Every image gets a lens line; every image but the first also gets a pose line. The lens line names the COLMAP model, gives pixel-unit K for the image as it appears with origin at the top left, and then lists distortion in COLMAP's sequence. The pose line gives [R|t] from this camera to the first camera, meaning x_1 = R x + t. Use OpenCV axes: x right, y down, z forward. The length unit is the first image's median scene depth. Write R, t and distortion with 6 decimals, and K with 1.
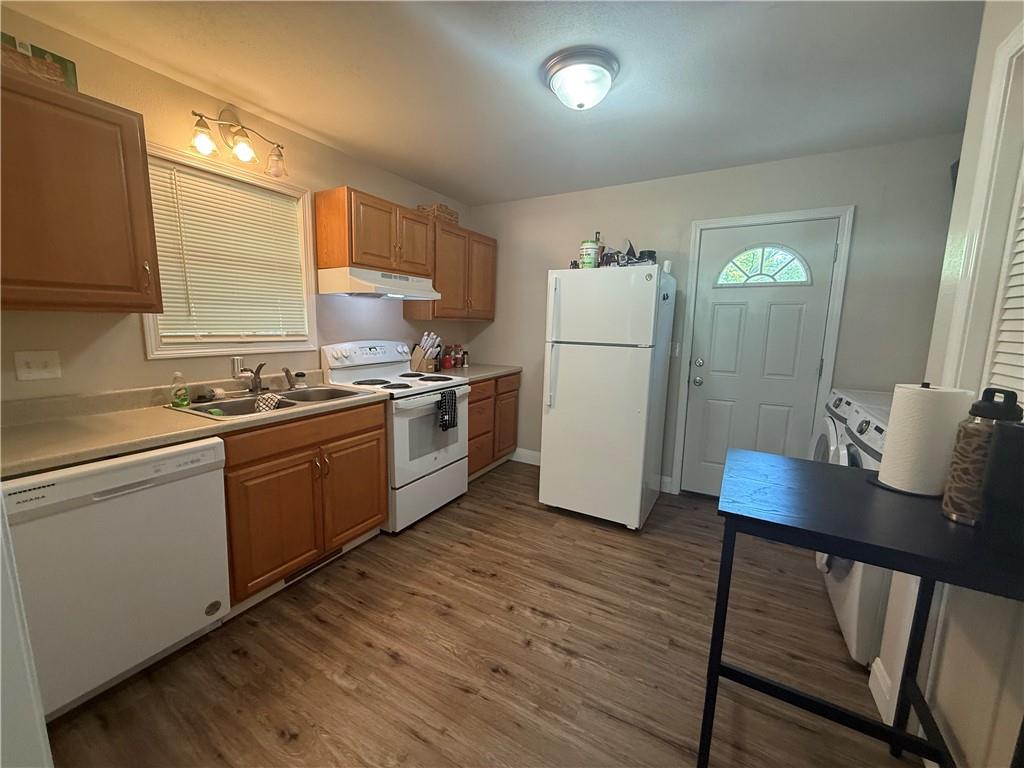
lens RADIAL K [[407.4, 0, 507.2], [0, 407.4, 384.7], [0, 0, 1]] dist [0.000610, -0.000312]
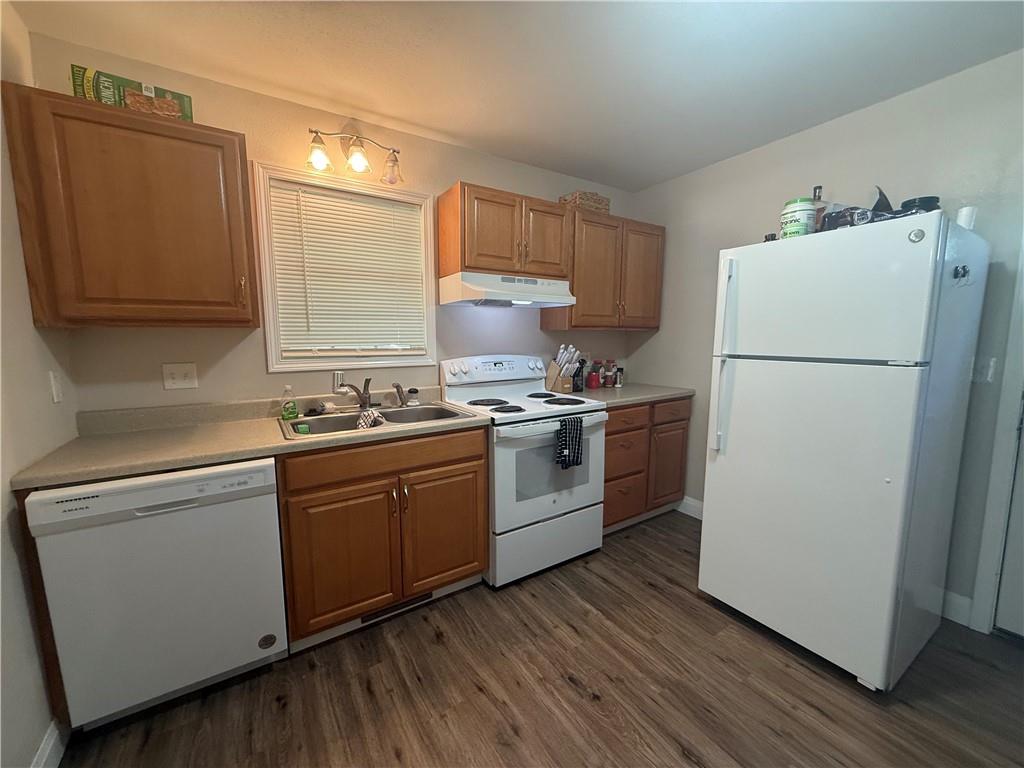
lens RADIAL K [[407.4, 0, 507.2], [0, 407.4, 384.7], [0, 0, 1]] dist [0.000610, -0.000312]
pose [[0.887815, 0.031476, -0.459123, 0.115165], [-0.048543, 0.998498, -0.025415, -0.025909], [0.457634, 0.044851, 0.888009, 0.269183]]
